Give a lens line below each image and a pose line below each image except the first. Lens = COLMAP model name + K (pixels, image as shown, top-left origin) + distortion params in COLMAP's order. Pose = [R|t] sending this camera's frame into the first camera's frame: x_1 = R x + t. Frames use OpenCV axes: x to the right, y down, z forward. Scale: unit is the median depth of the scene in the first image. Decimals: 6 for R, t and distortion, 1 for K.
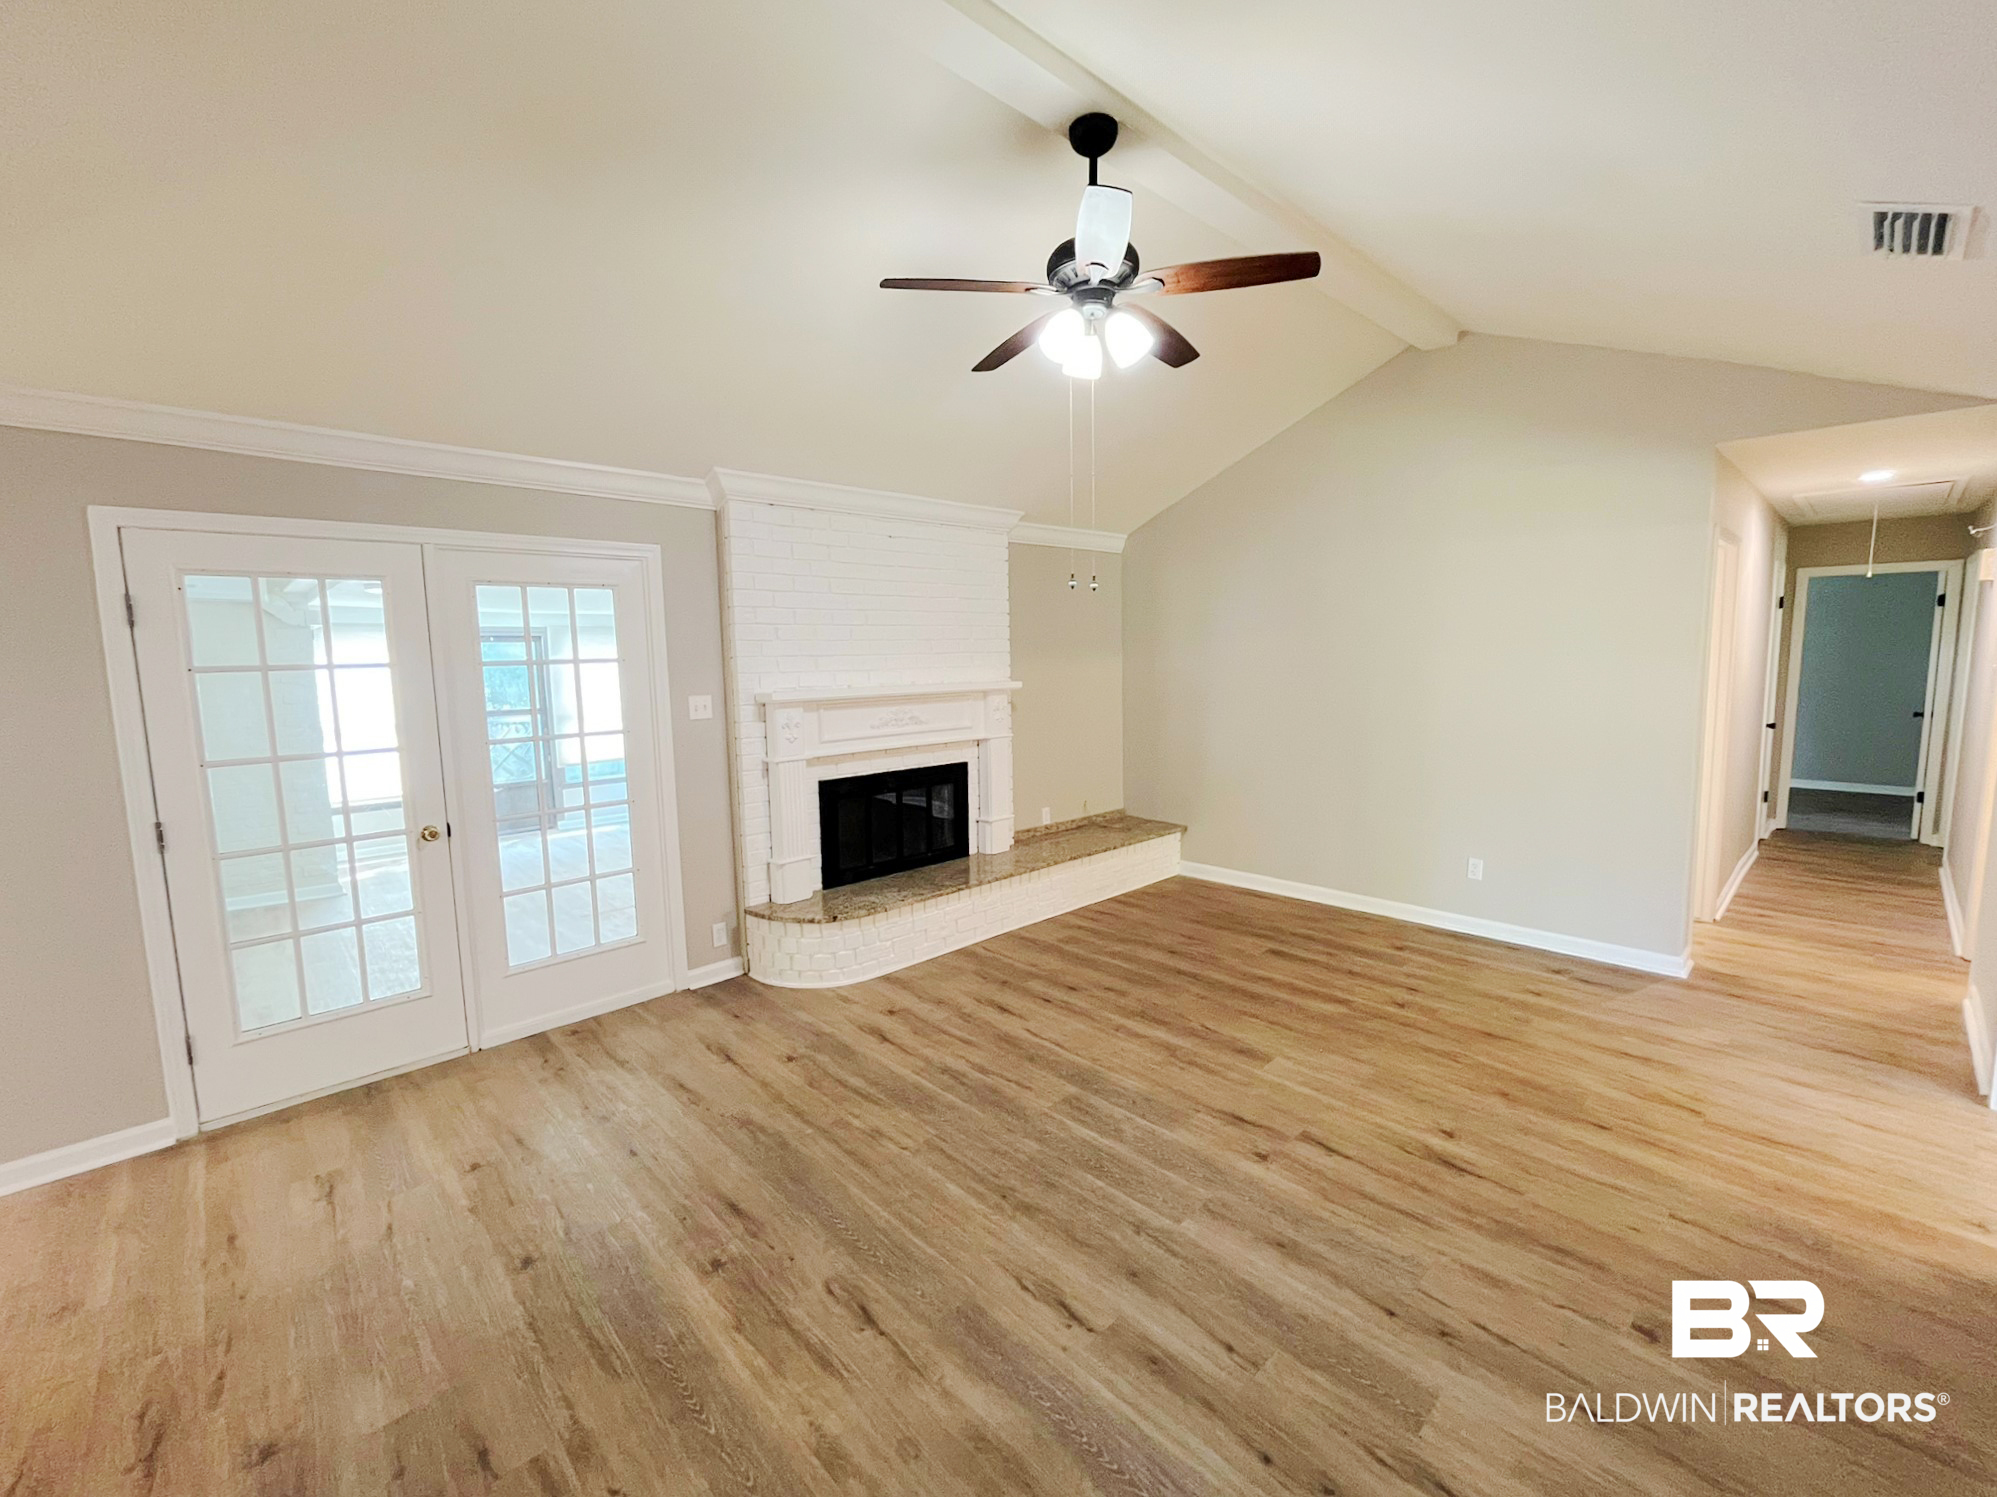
lens RADIAL K [[840.0, 0, 998.7], [0, 840.0, 742.5], [0, 0, 1]] dist [-0.000684, -0.000306]
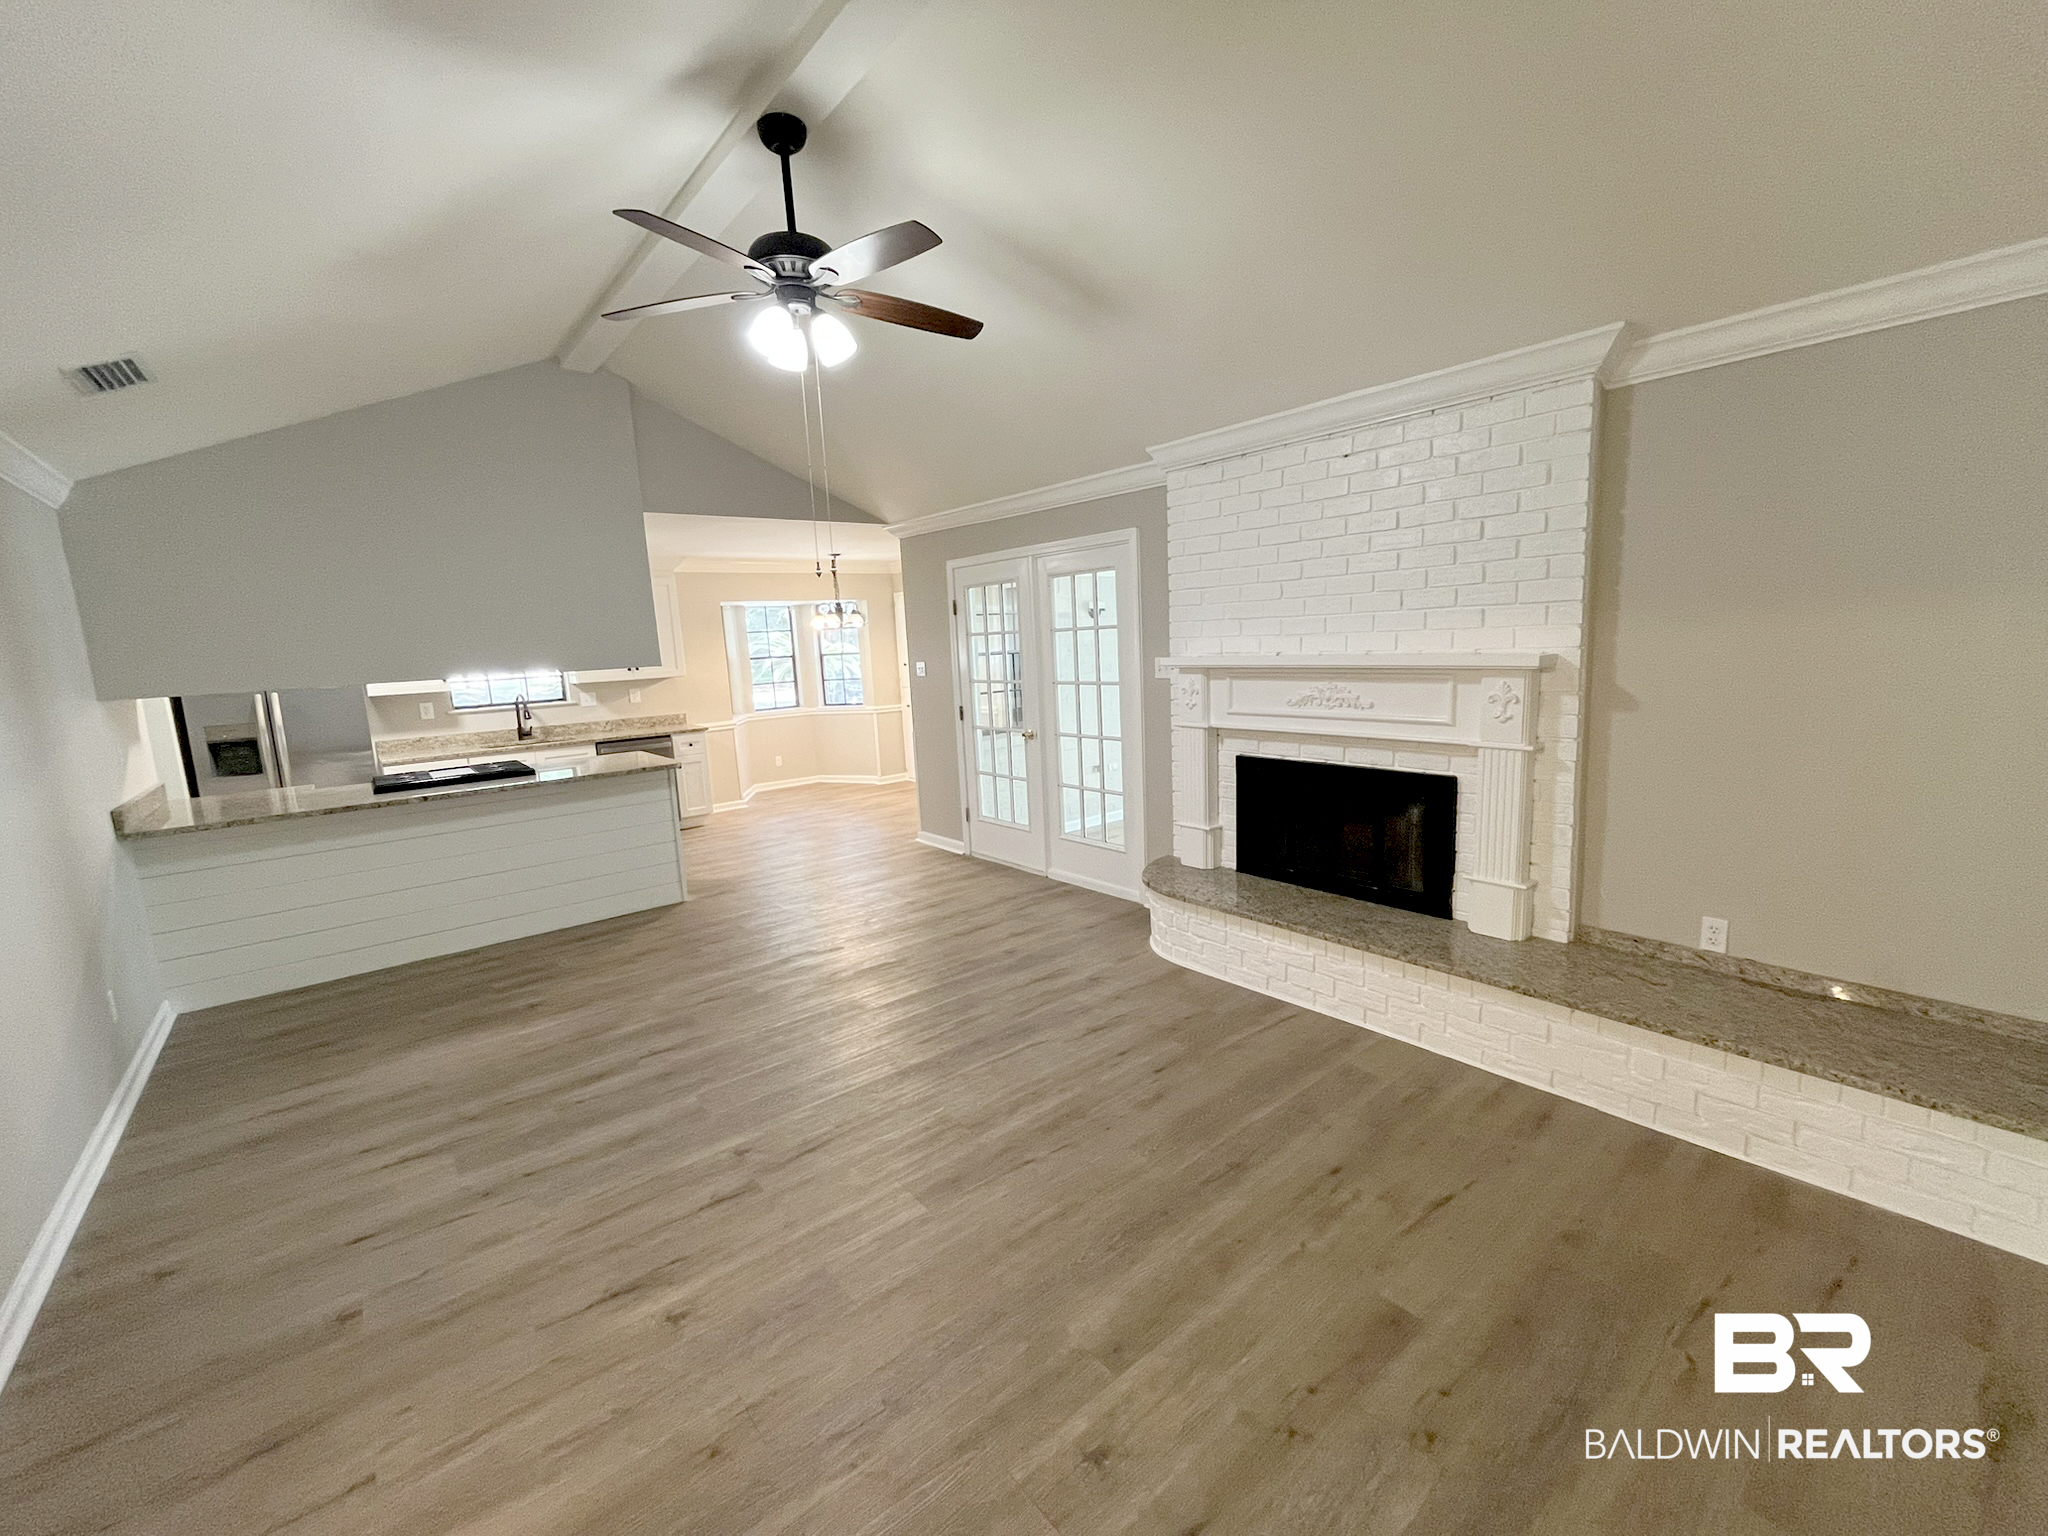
lens RADIAL K [[843.2, 0, 1026.4], [0, 843.2, 763.4], [0, 0, 1]] dist [-0.001456, -0.000343]
pose [[-0.071737, 0.169655, -0.982889, 0.838530], [-0.059635, 0.982936, 0.174015, -0.108656], [0.995639, 0.071098, -0.060395, 0.958310]]
